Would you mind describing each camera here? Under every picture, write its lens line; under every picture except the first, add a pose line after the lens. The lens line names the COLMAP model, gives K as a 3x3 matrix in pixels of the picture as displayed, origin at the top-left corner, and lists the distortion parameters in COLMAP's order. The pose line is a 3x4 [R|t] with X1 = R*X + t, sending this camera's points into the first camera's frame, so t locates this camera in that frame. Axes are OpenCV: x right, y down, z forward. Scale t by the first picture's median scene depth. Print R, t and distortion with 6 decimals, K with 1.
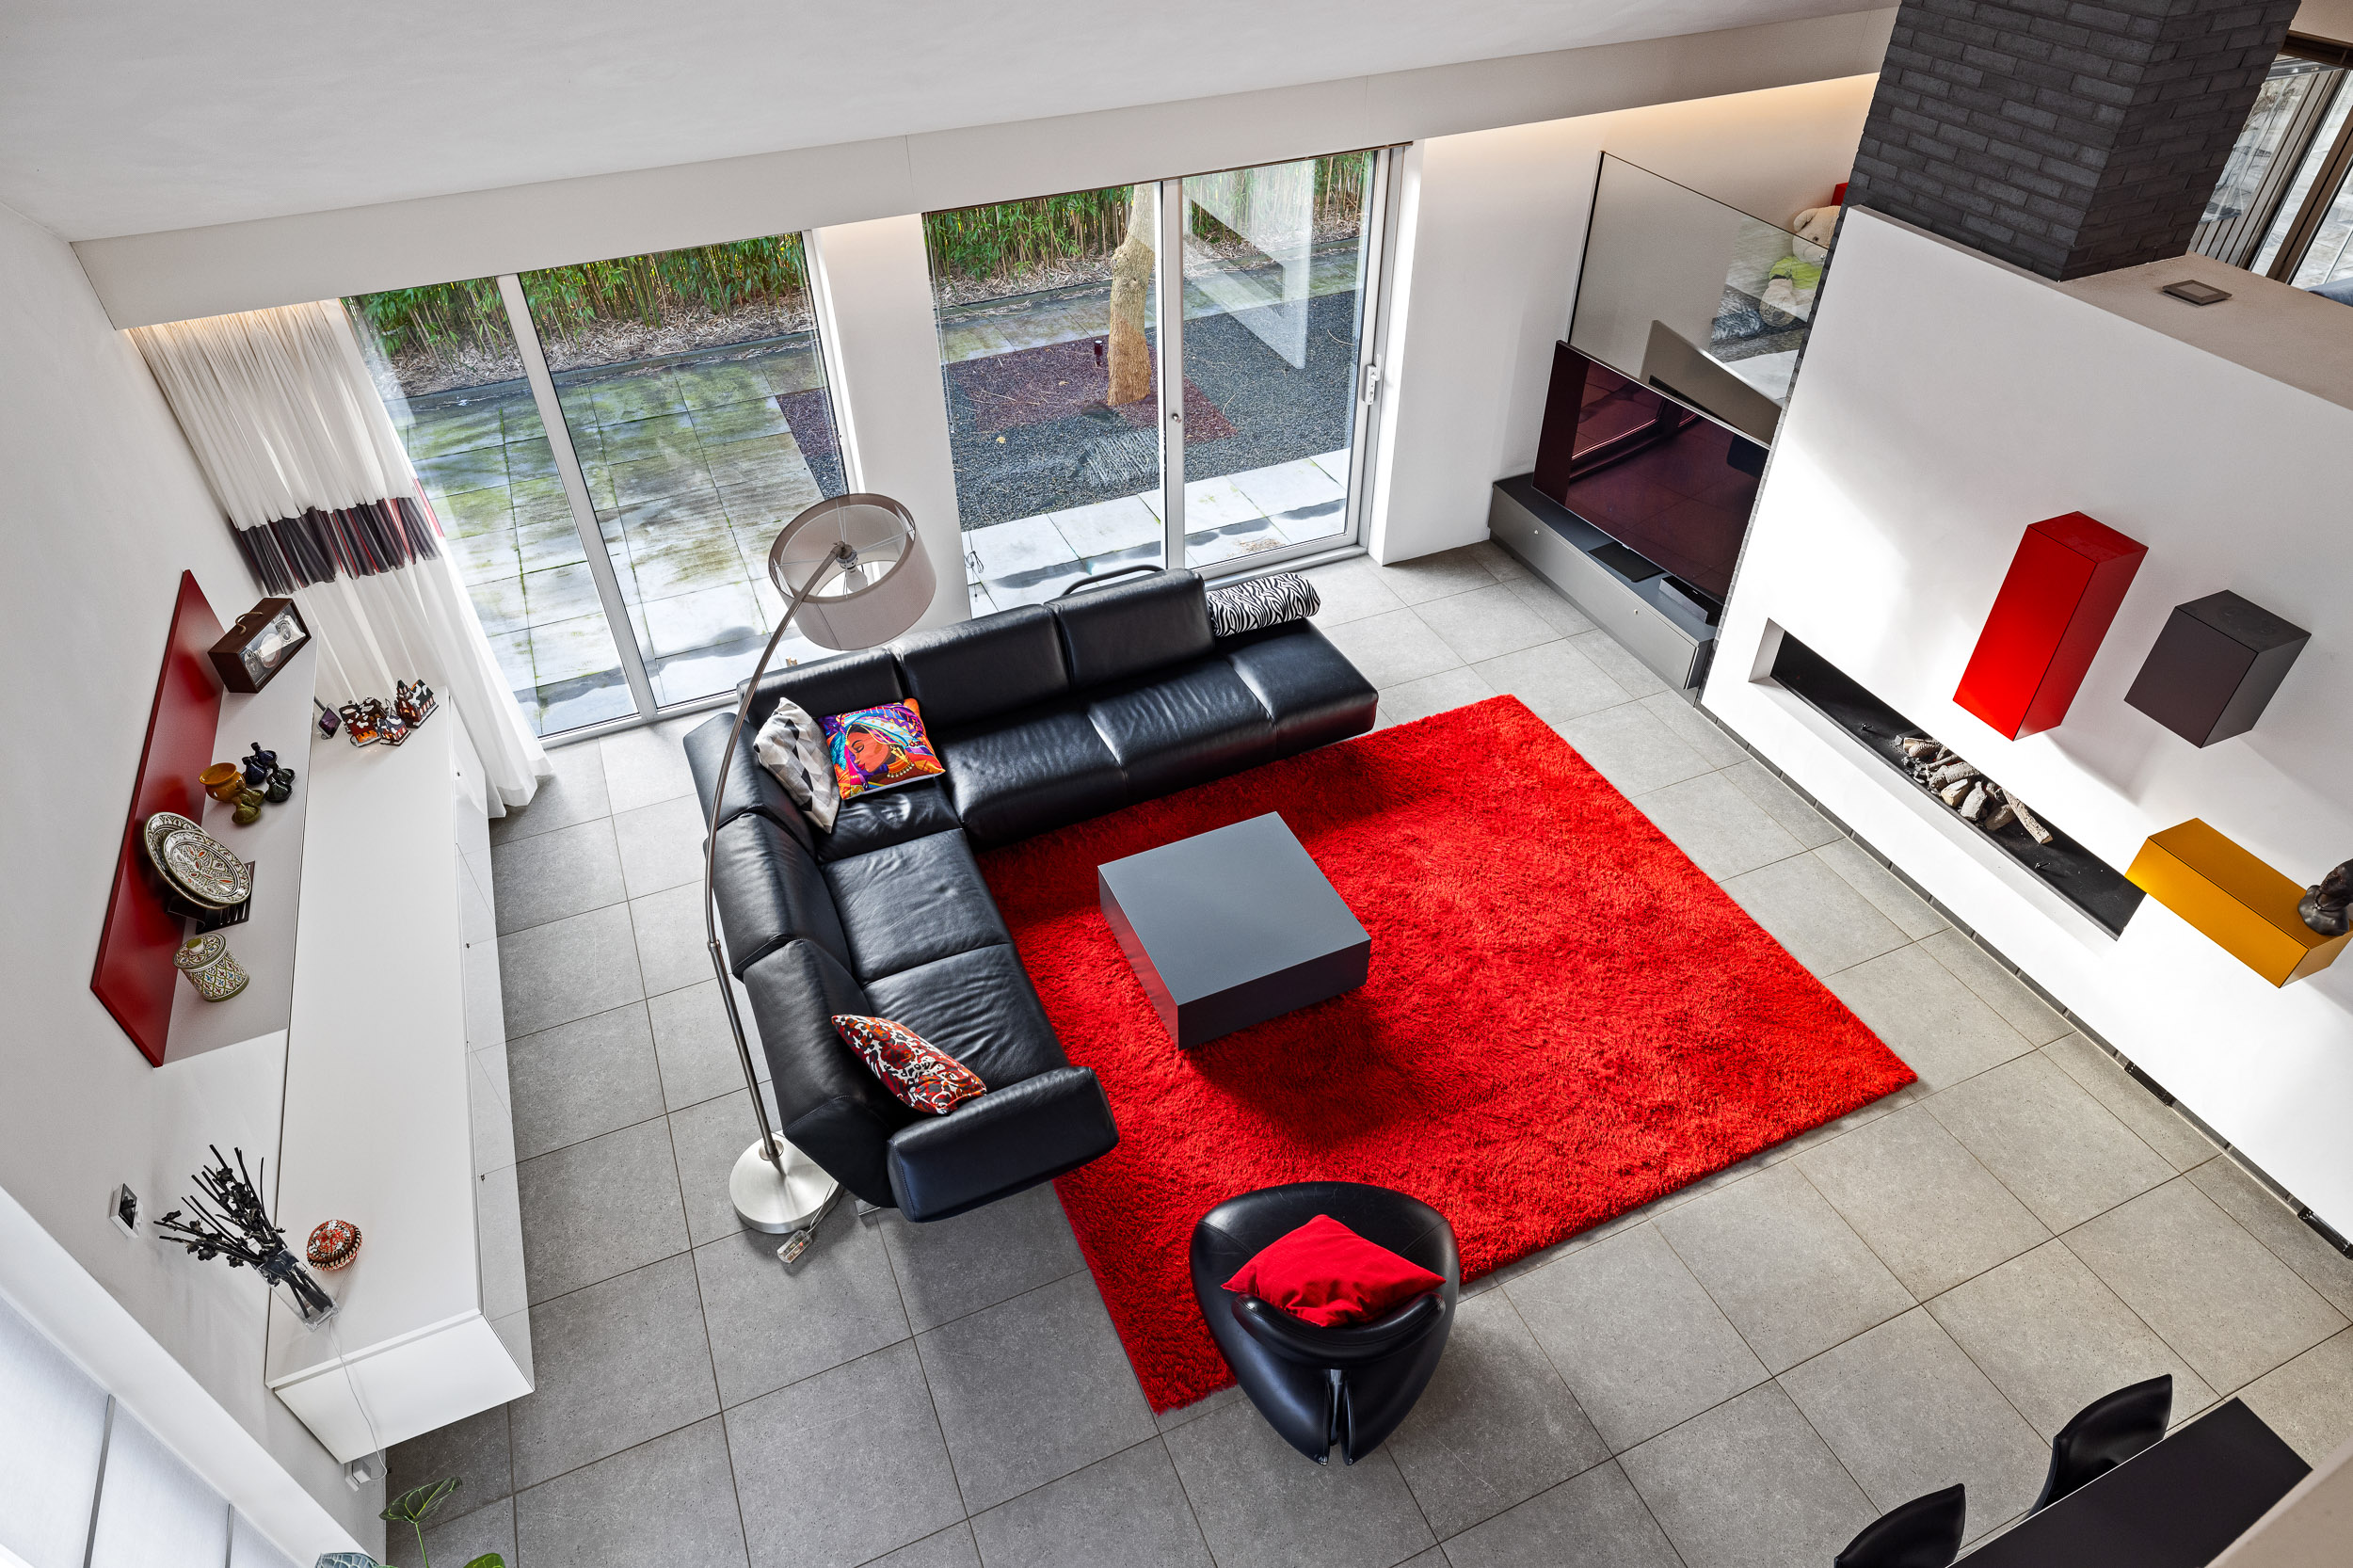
lens RADIAL K [[1384.2, 0, 1173.6], [0, 1384.2, 779.4], [0, 0, 1]] dist [0.008436, 0.001814]
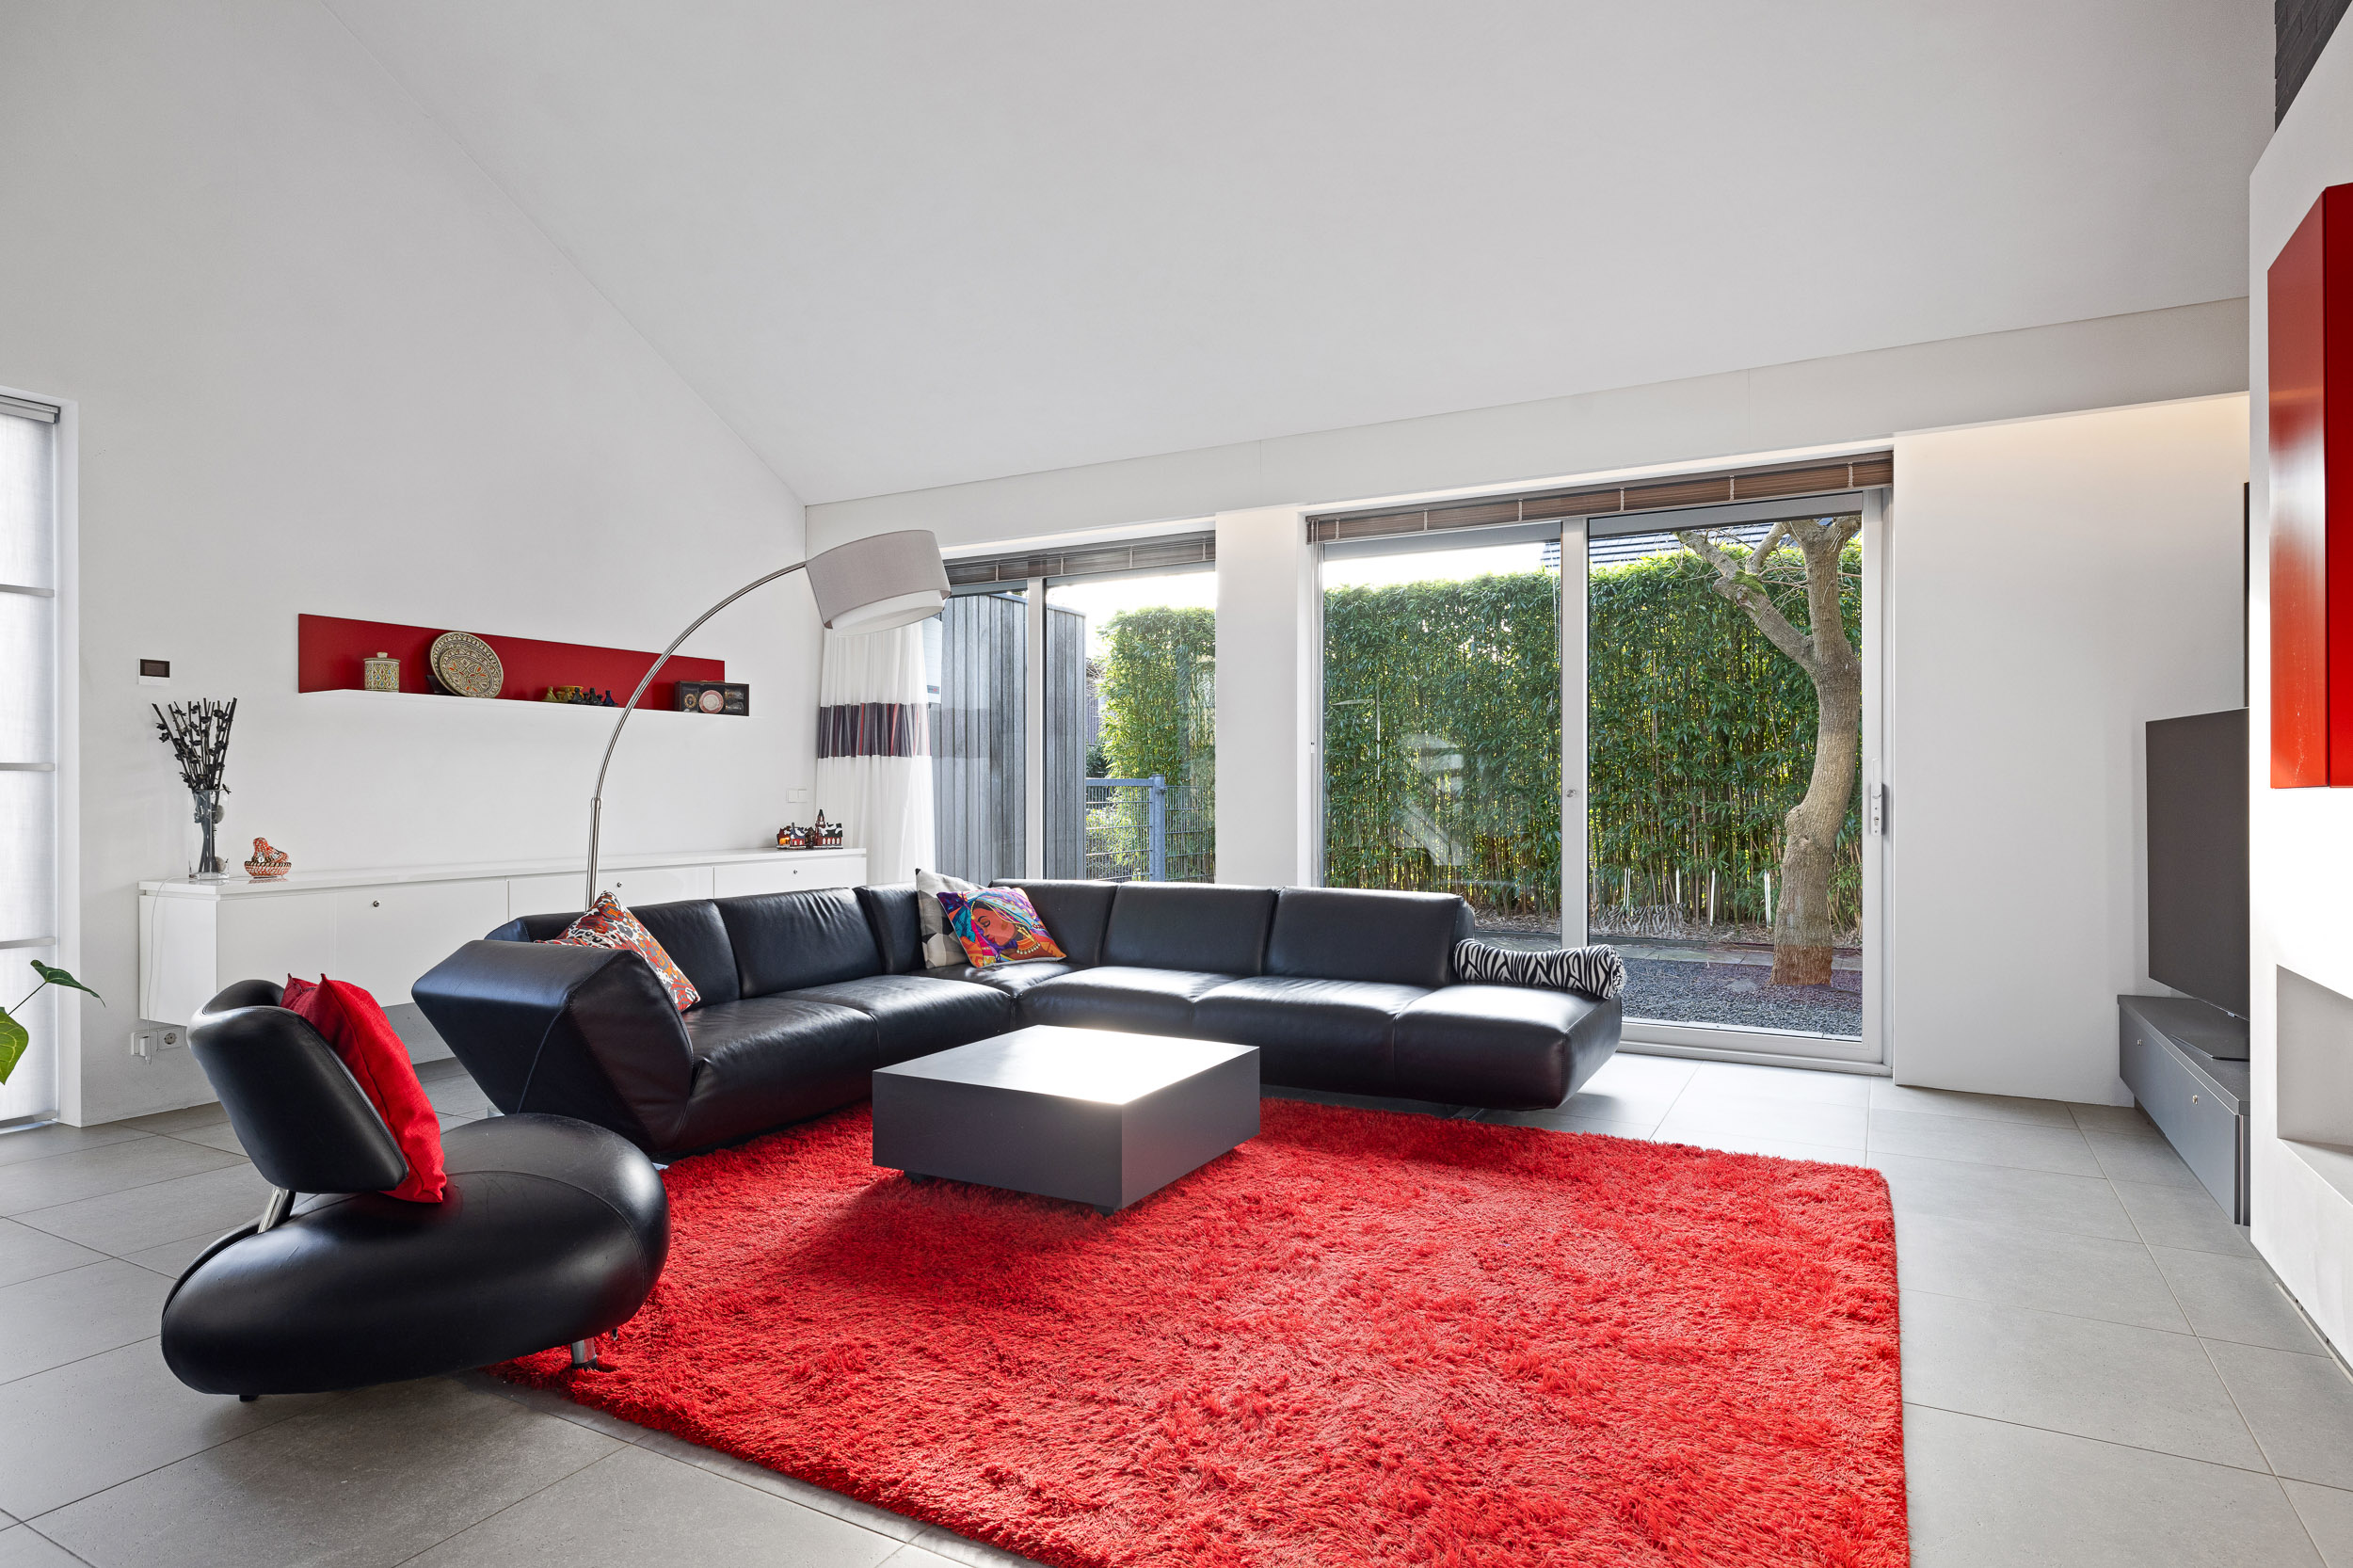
lens RADIAL K [[1311.1, 0, 1176.0], [0, 1311.1, 786.4], [0, 0, 1]] dist [-0.018652, -0.000110]
pose [[0.615238, 0.012890, -0.788236, 0.508241], [-0.516434, 0.762041, -0.390628, 0.181350], [0.595632, 0.647401, 0.475493, 0.505893]]
